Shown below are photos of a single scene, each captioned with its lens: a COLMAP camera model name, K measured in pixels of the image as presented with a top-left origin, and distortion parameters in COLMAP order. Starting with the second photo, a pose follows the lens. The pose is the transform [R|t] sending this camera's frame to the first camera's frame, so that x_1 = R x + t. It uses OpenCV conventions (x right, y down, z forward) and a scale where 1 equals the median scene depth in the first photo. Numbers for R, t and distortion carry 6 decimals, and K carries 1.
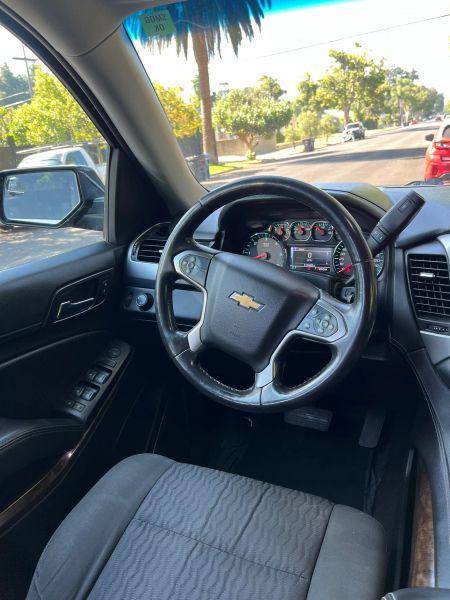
lens RADIAL K [[442.2, 0, 226.9], [0, 442.2, 290.4], [0, 0, 1]] dist [0.039281, -0.045338]
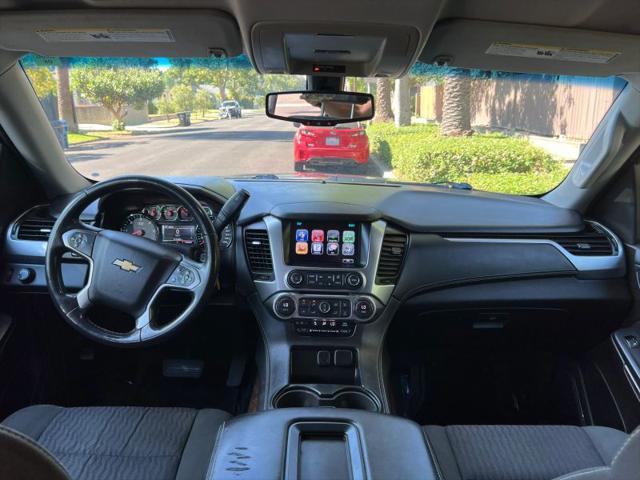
lens RADIAL K [[471.7, 0, 320.0], [0, 471.7, 240.0], [0, 0, 1]] dist [0.039281, -0.045338]
pose [[0.900580, -0.026524, 0.433881, -0.037514], [0.055057, 0.997058, -0.053327, 0.041282], [-0.431190, 0.071913, 0.899391, -0.415281]]
